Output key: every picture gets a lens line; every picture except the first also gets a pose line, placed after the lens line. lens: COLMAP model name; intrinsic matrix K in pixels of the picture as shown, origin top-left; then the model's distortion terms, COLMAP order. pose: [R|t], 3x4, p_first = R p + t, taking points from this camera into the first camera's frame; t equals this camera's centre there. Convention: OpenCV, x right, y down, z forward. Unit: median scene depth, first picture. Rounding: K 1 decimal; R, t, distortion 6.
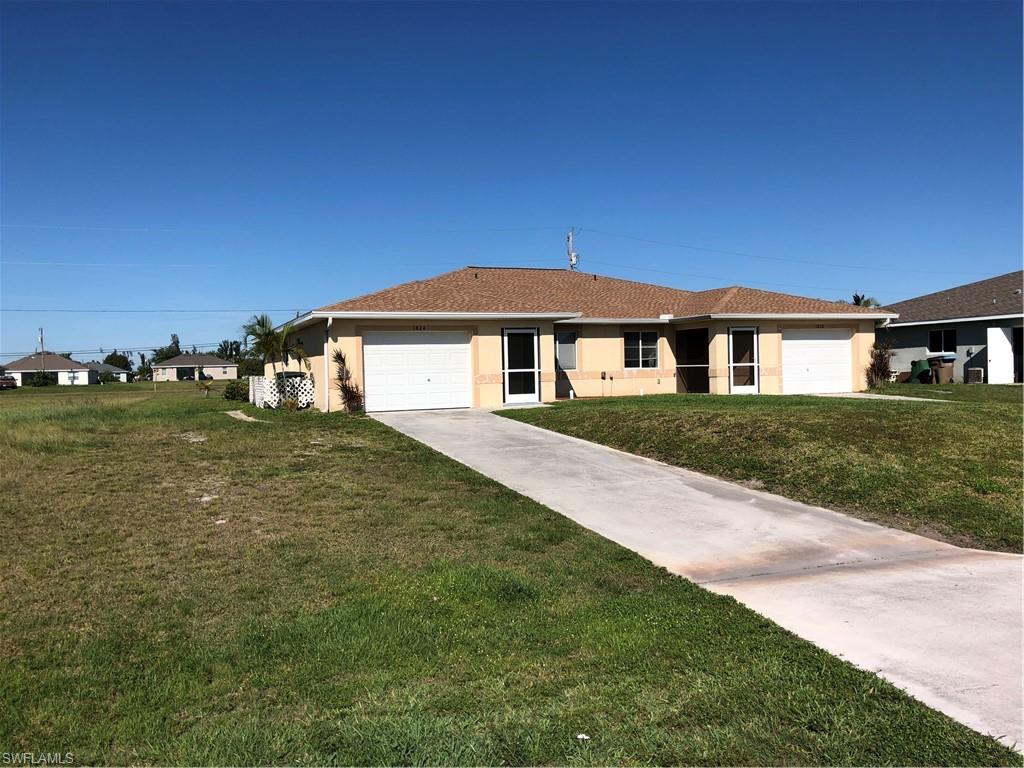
lens RADIAL K [[838.0, 0, 510.0], [0, 838.0, 379.6], [0, 0, 1]] dist [0.032688, -0.049018]
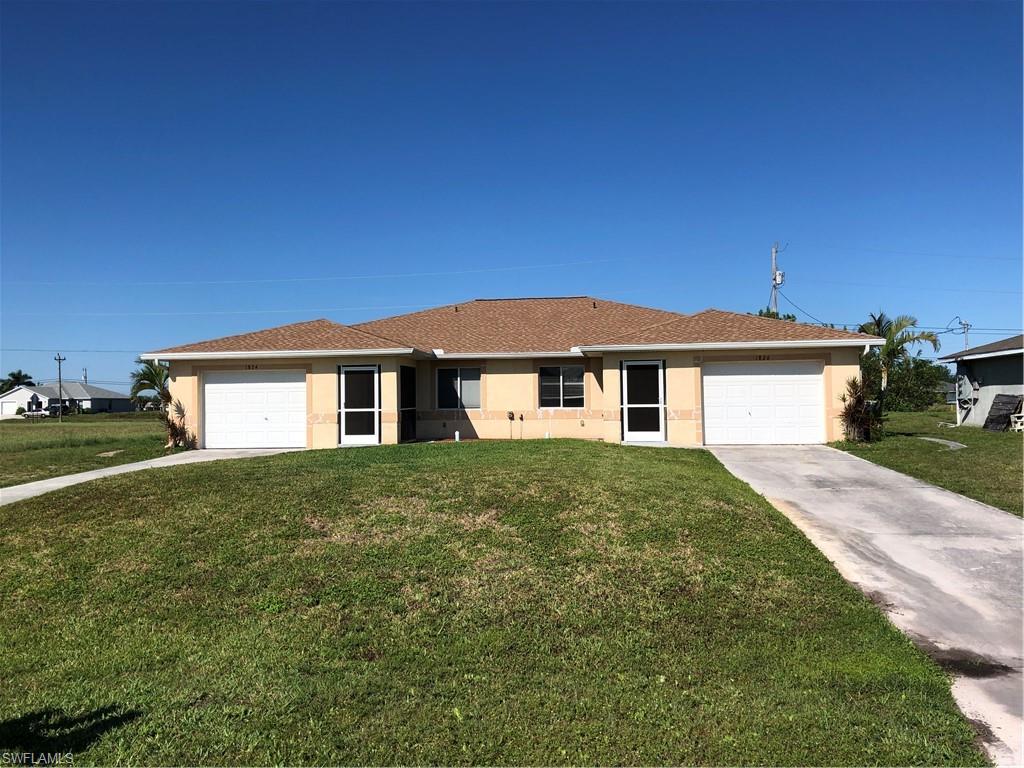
lens RADIAL K [[838.0, 0, 511.1], [0, 838.0, 387.1], [0, 0, 1]] dist [0.032688, -0.049018]
pose [[0.880882, 0.002354, -0.473331, 0.545527], [-0.014055, 0.999677, -0.021185, -0.016771], [0.473128, 0.025314, 0.880630, 0.210641]]
